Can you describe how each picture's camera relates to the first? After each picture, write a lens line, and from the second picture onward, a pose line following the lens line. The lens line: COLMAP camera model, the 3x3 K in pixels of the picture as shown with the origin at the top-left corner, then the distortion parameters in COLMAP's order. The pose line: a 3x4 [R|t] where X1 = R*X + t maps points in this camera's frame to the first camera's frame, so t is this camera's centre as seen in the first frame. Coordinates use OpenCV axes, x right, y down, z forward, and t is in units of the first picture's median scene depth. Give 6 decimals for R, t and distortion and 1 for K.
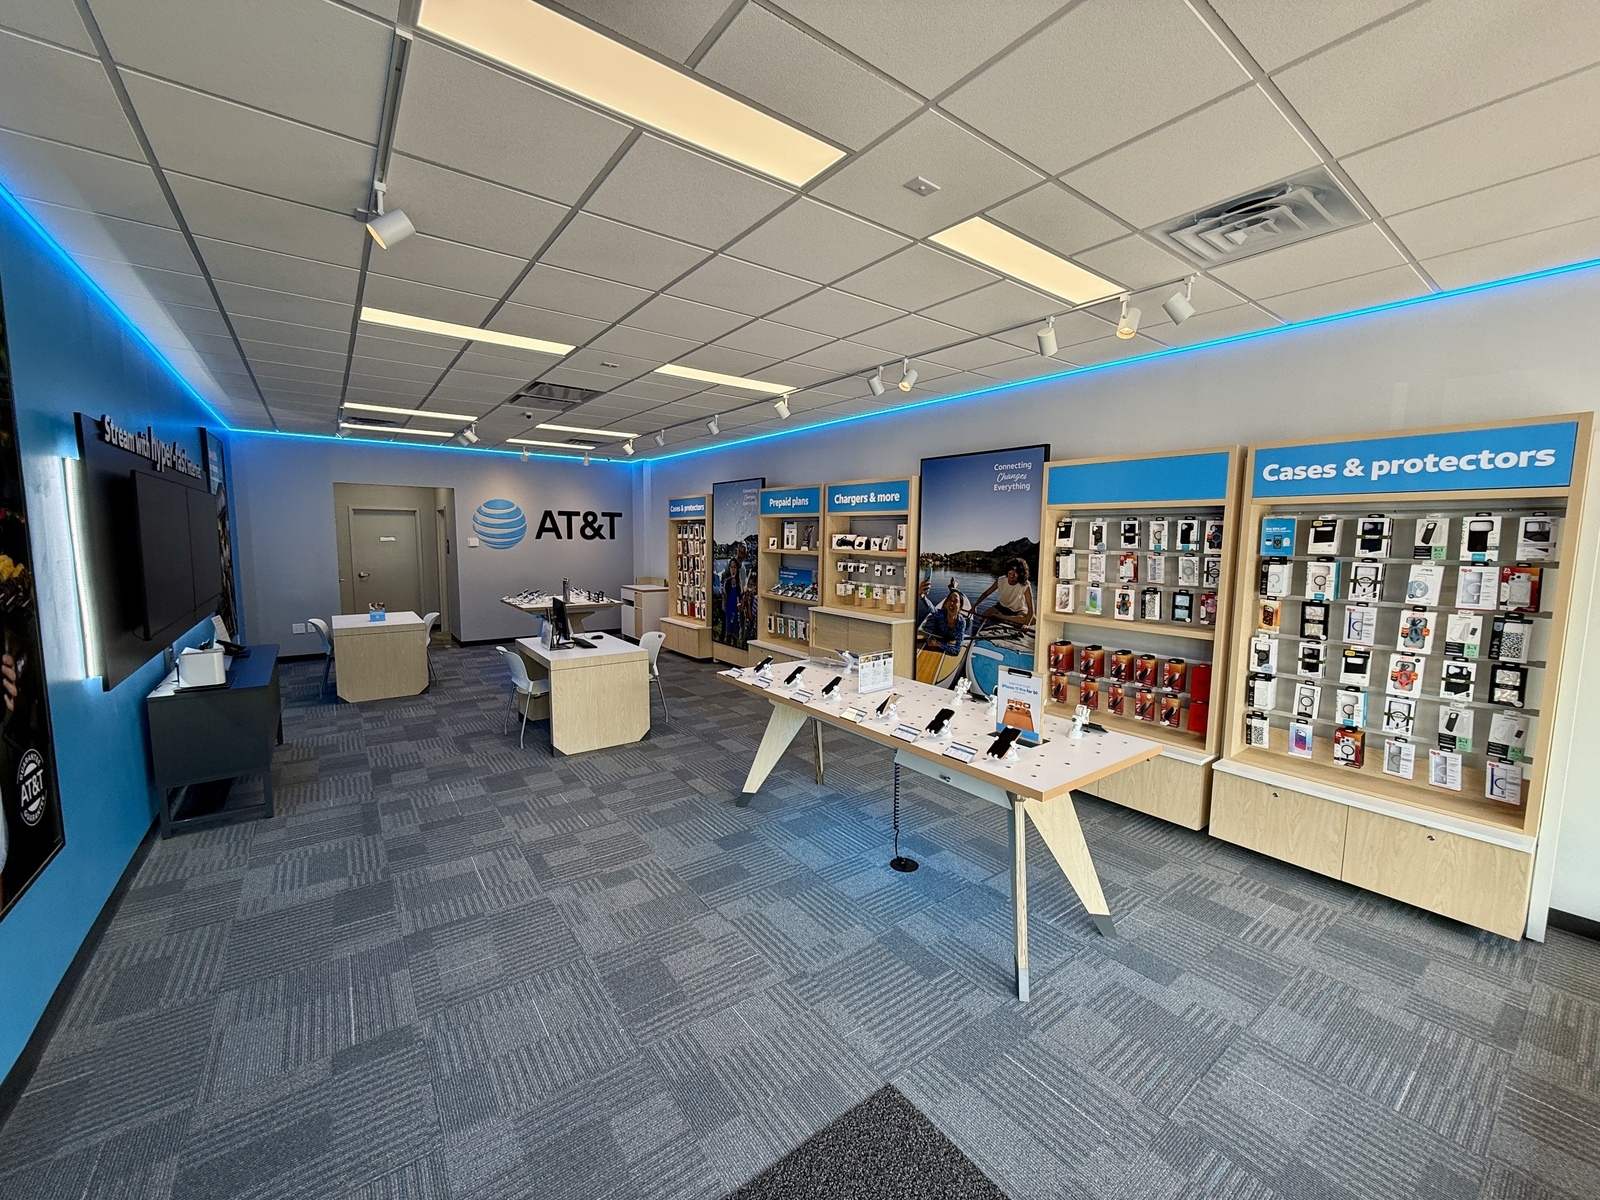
lens RADIAL K [[633.7, 0, 802.5], [0, 633.7, 599.1], [0, 0, 1]] dist [0.000061, -0.000271]
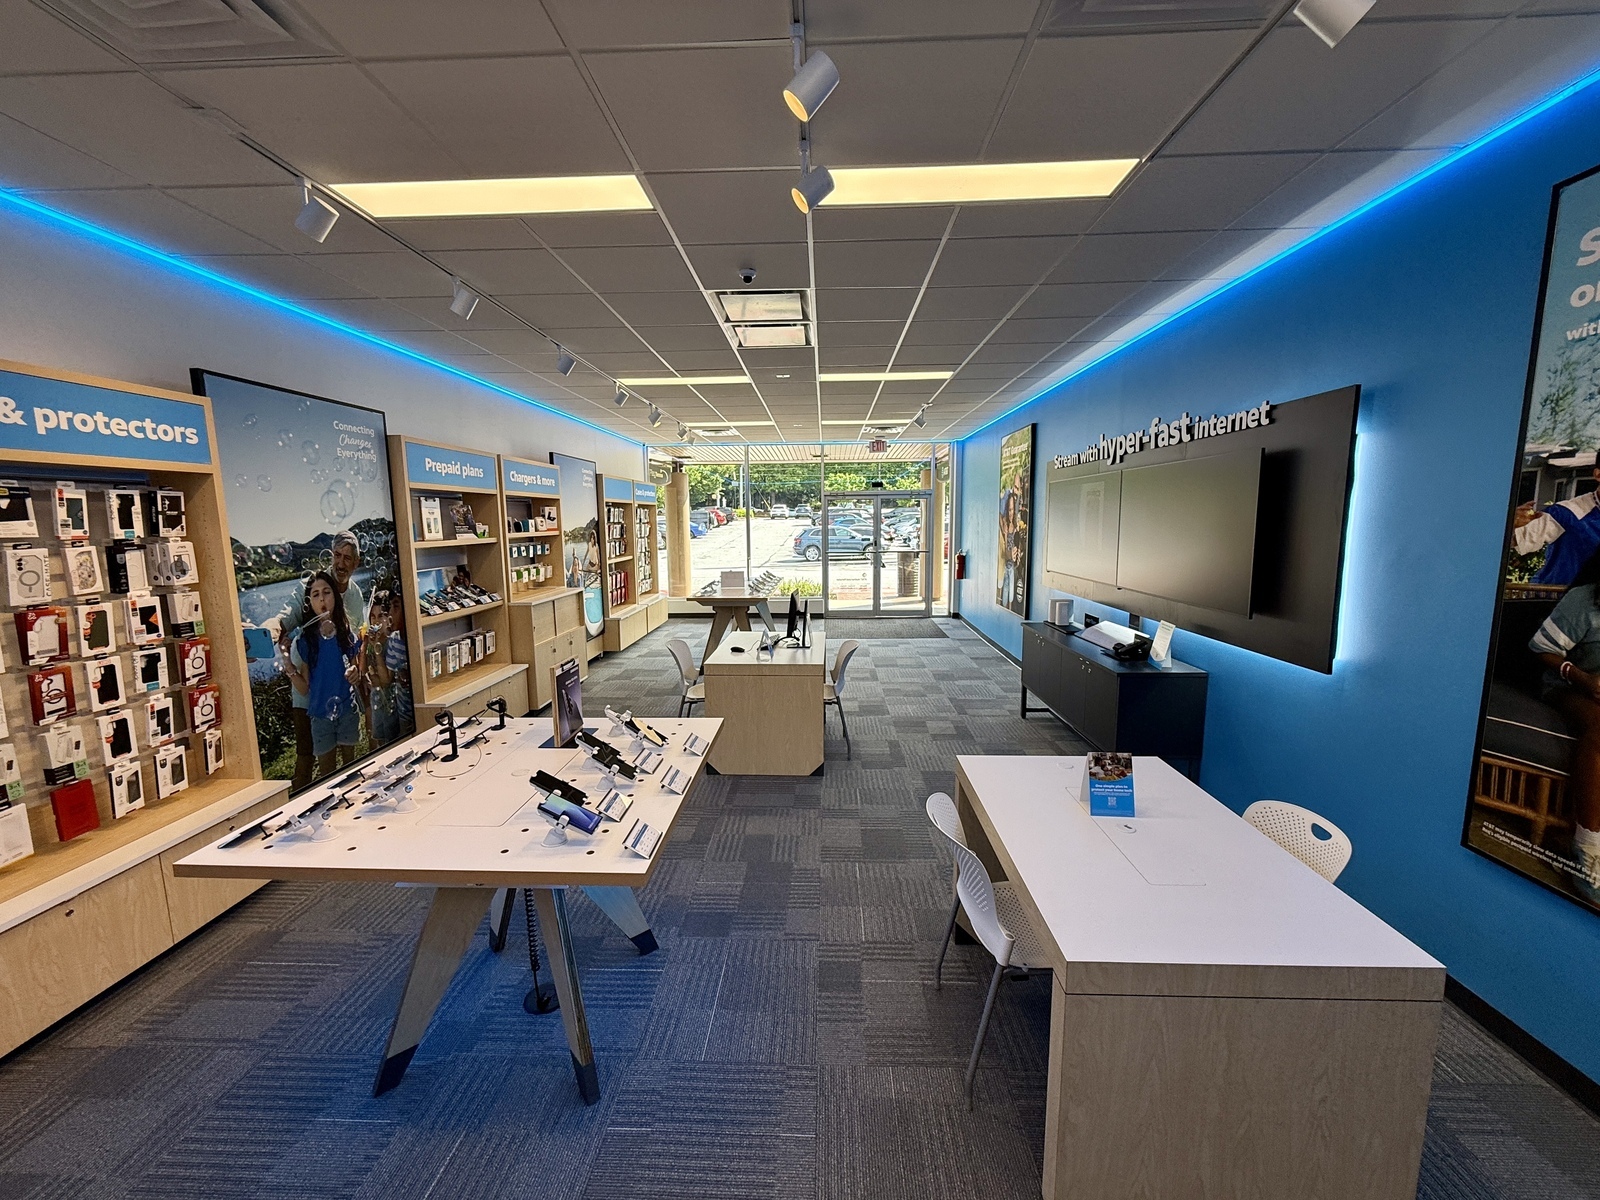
lens RADIAL K [[633.7, 0, 803.3], [0, 633.7, 602.6], [0, 0, 1]] dist [0.000061, -0.000271]
pose [[-0.777999, -0.087465, 0.622147, -1.070079], [0.065276, 0.973649, 0.218510, -0.198372], [-0.624865, 0.210612, -0.751789, 1.882203]]
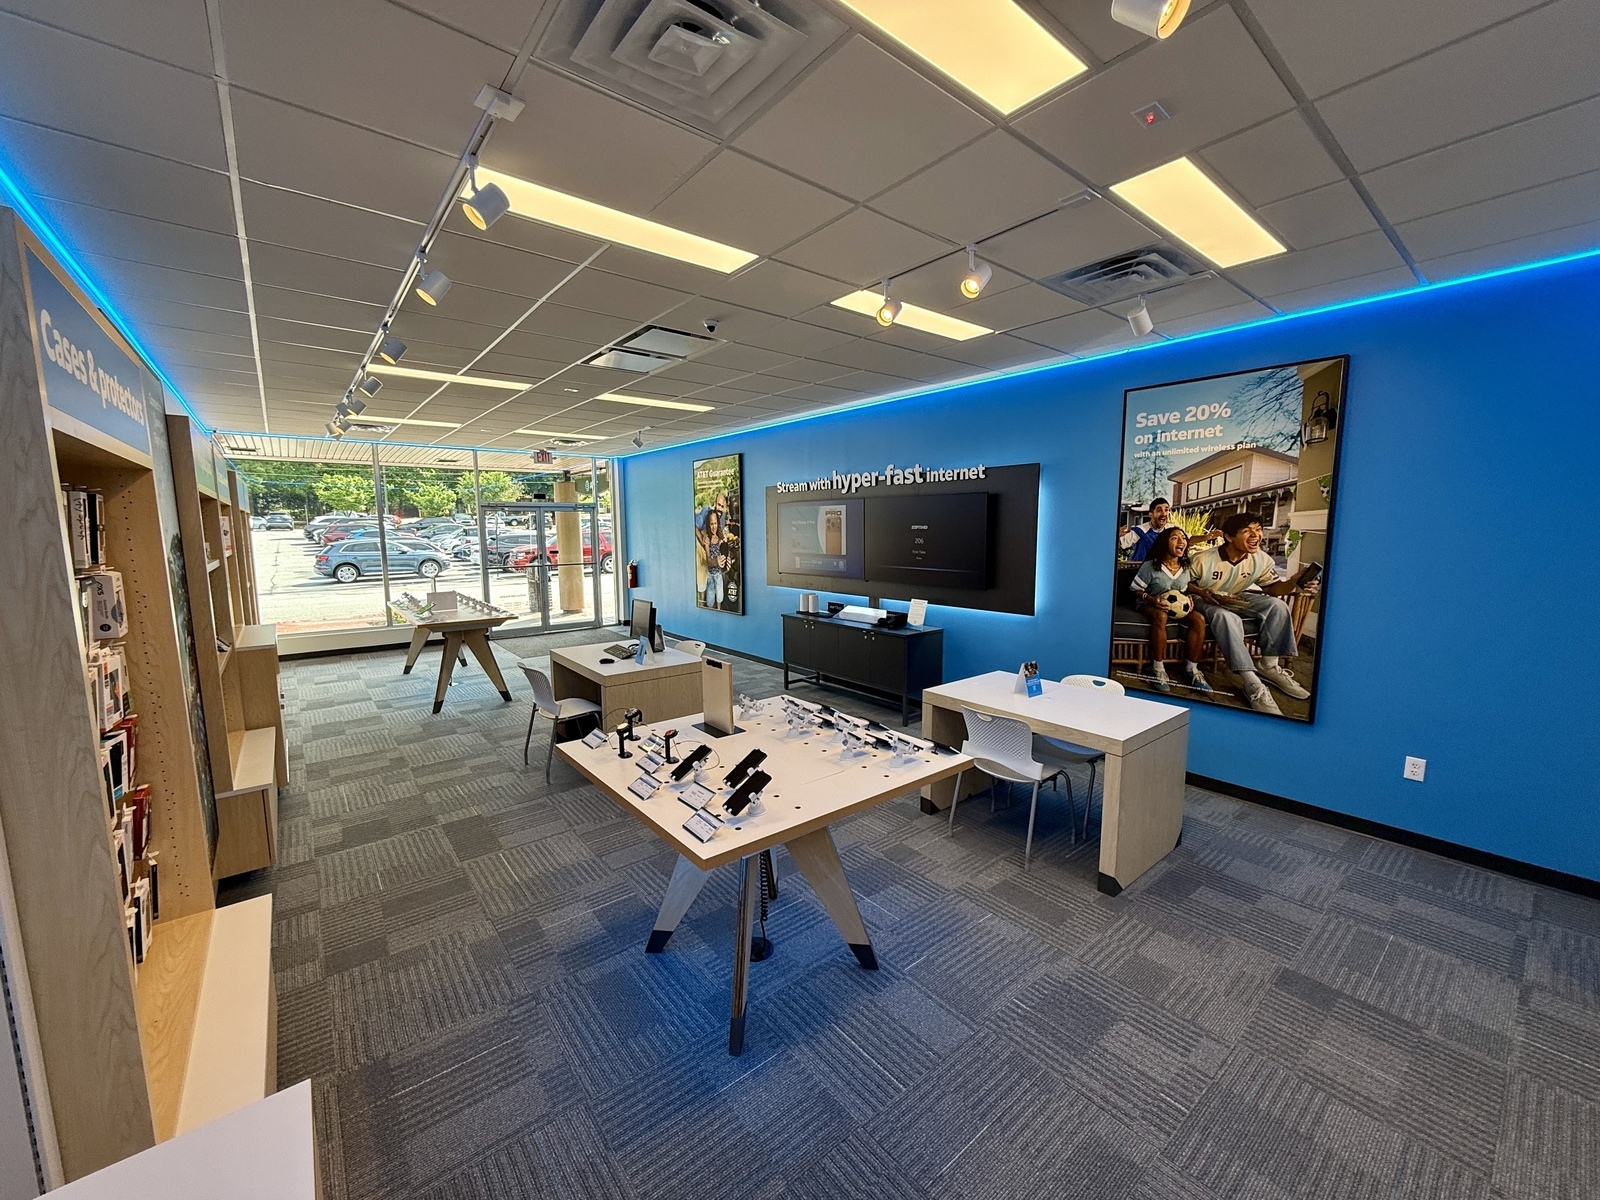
lens RADIAL K [[633.7, 0, 803.9], [0, 633.7, 602.1], [0, 0, 1]] dist [0.000061, -0.000271]
pose [[-0.999047, -0.000196, -0.043648, -0.661151], [-0.009837, 0.975274, 0.220781, -0.233033], [0.042526, 0.221000, -0.974346, 2.182585]]
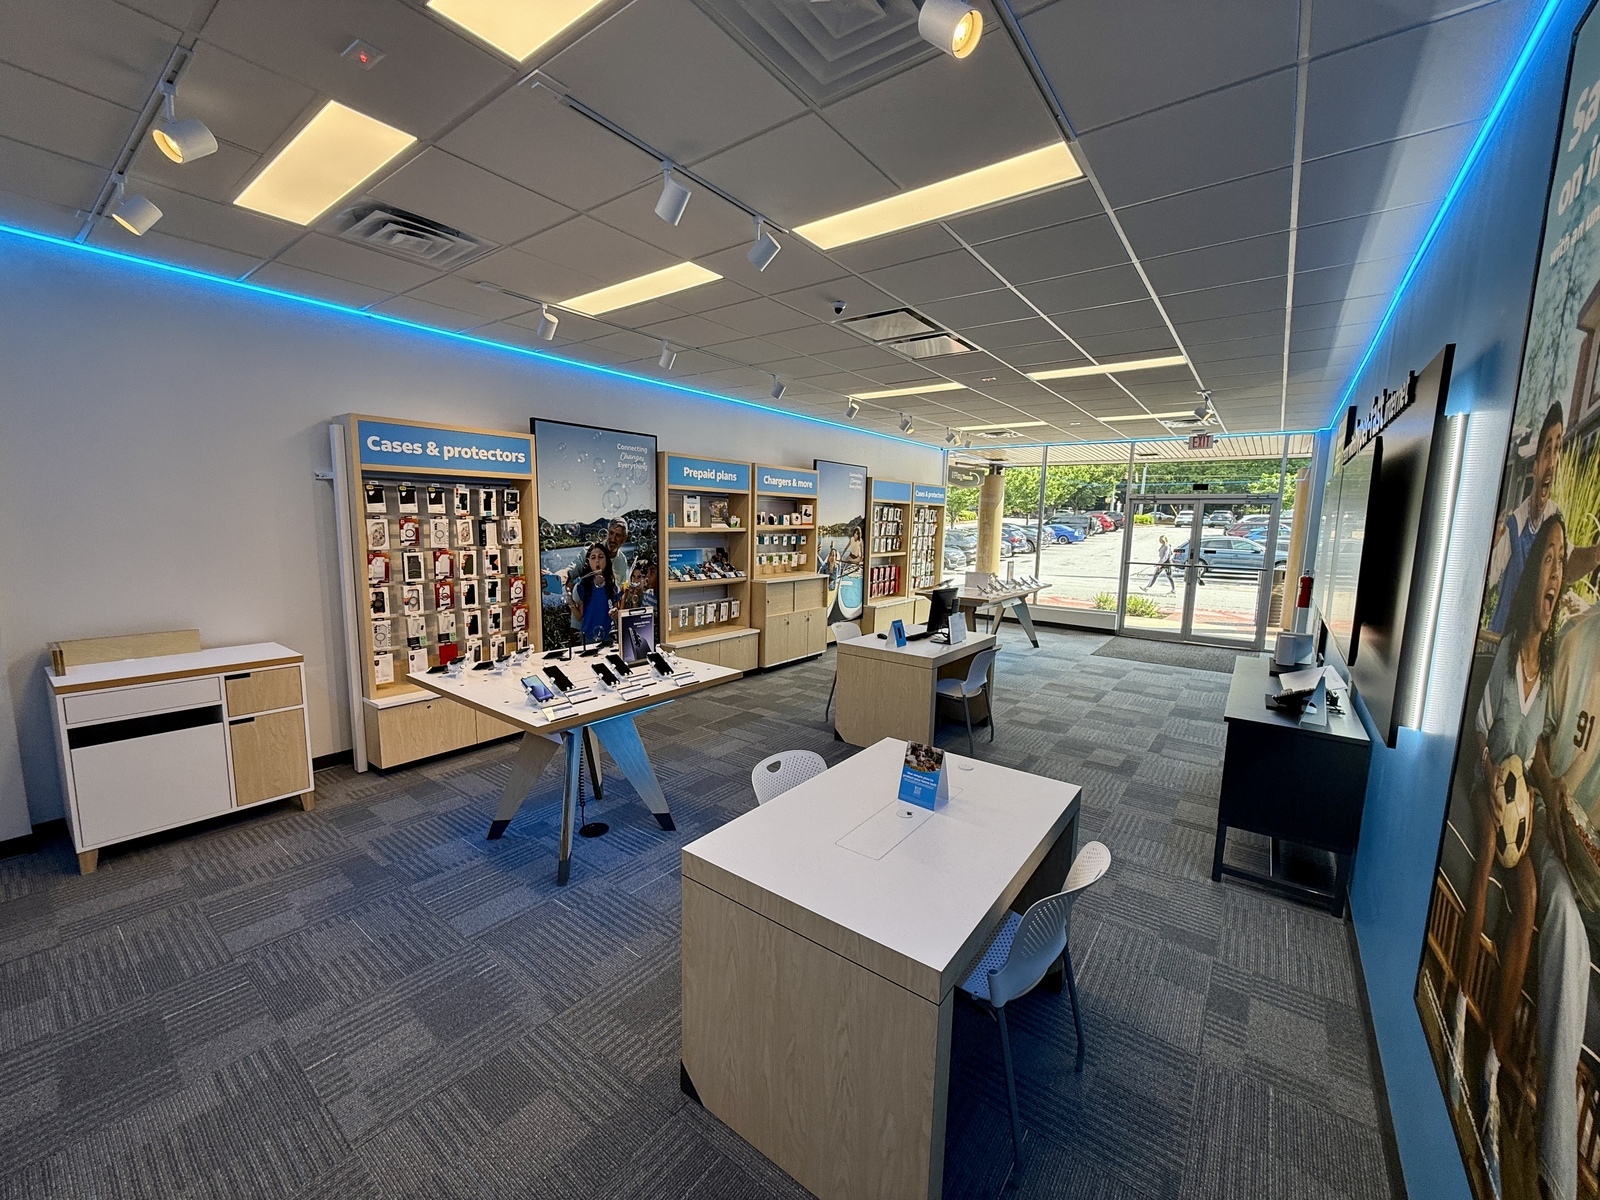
lens RADIAL K [[633.7, 0, 803.3], [0, 633.7, 602.7], [0, 0, 1]] dist [0.000061, -0.000271]
pose [[-0.282785, -0.144841, 0.948184, -1.356311], [0.073759, 0.982322, 0.172054, -0.172267], [-0.956343, 0.118592, -0.267102, 1.638595]]
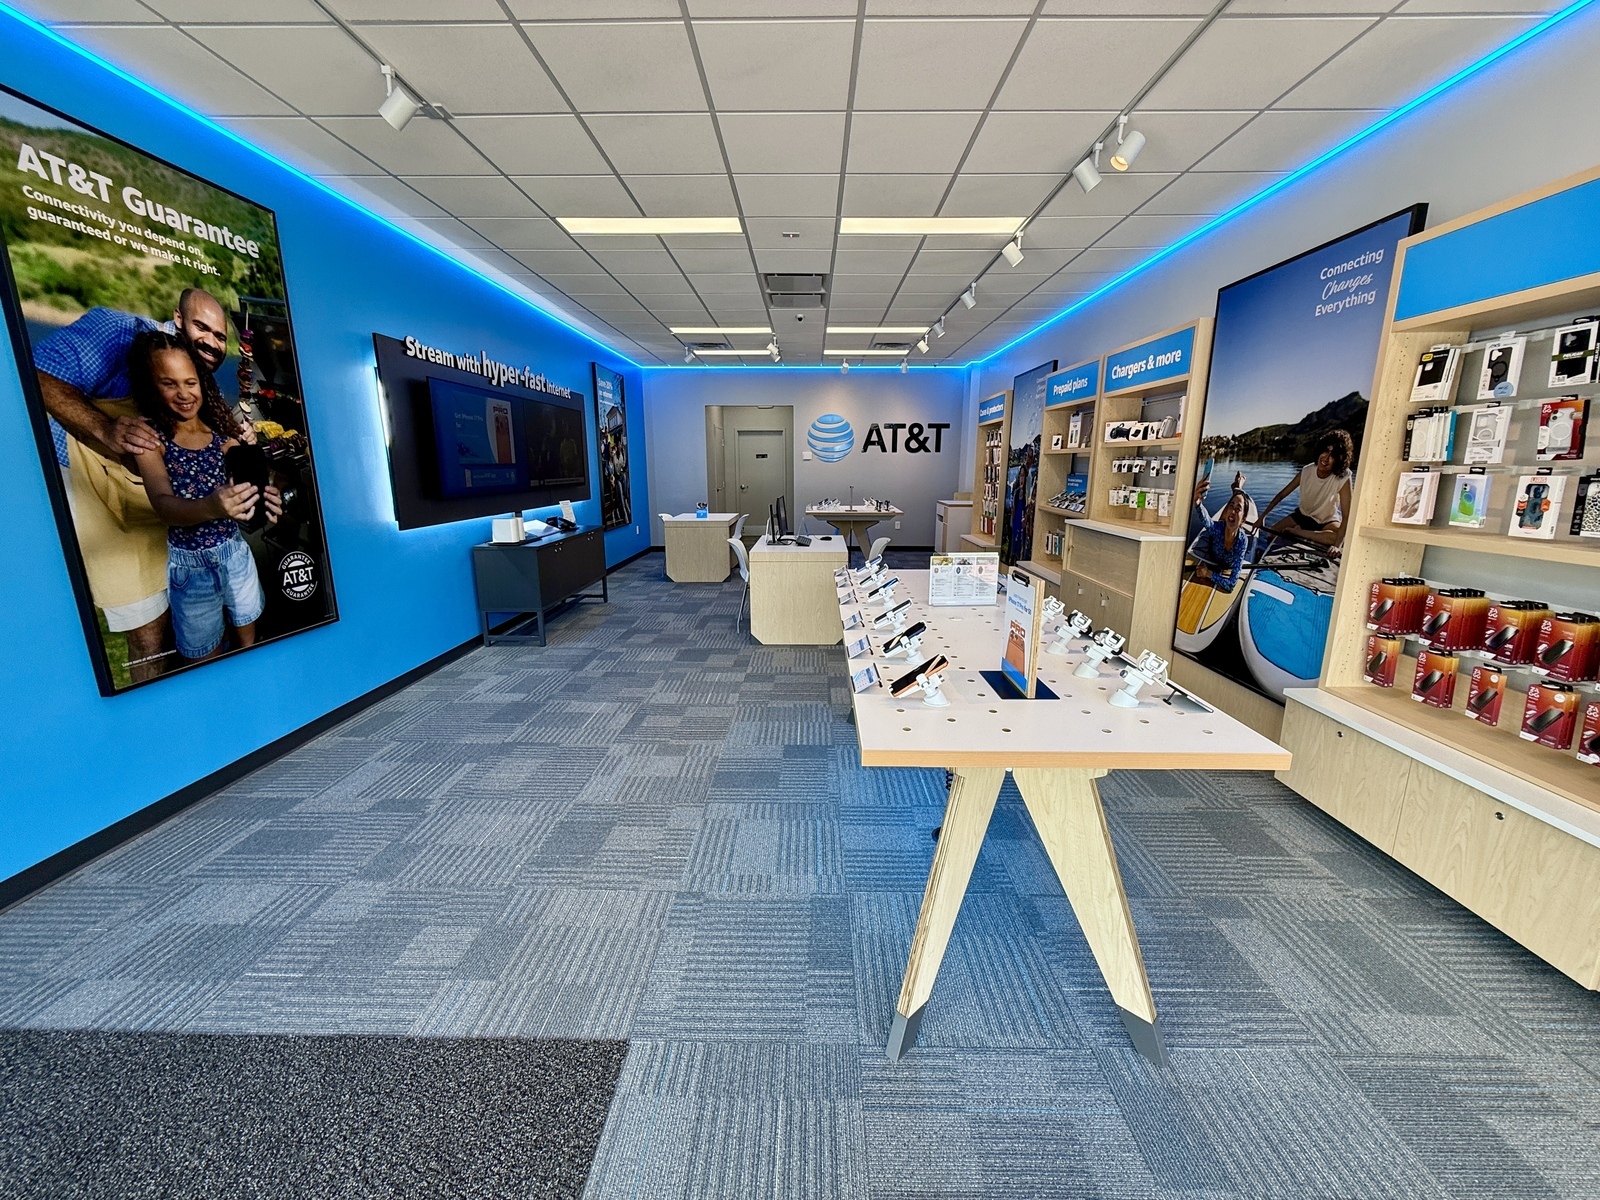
lens RADIAL K [[633.7, 0, 803.6], [0, 633.7, 600.3], [0, 0, 1]] dist [0.000061, -0.000271]
pose [[0.792676, 0.117997, -0.598116, 0.313099], [-0.053530, 0.990772, 0.124517, 0.042605], [0.607289, -0.066685, 0.791678, 0.230415]]
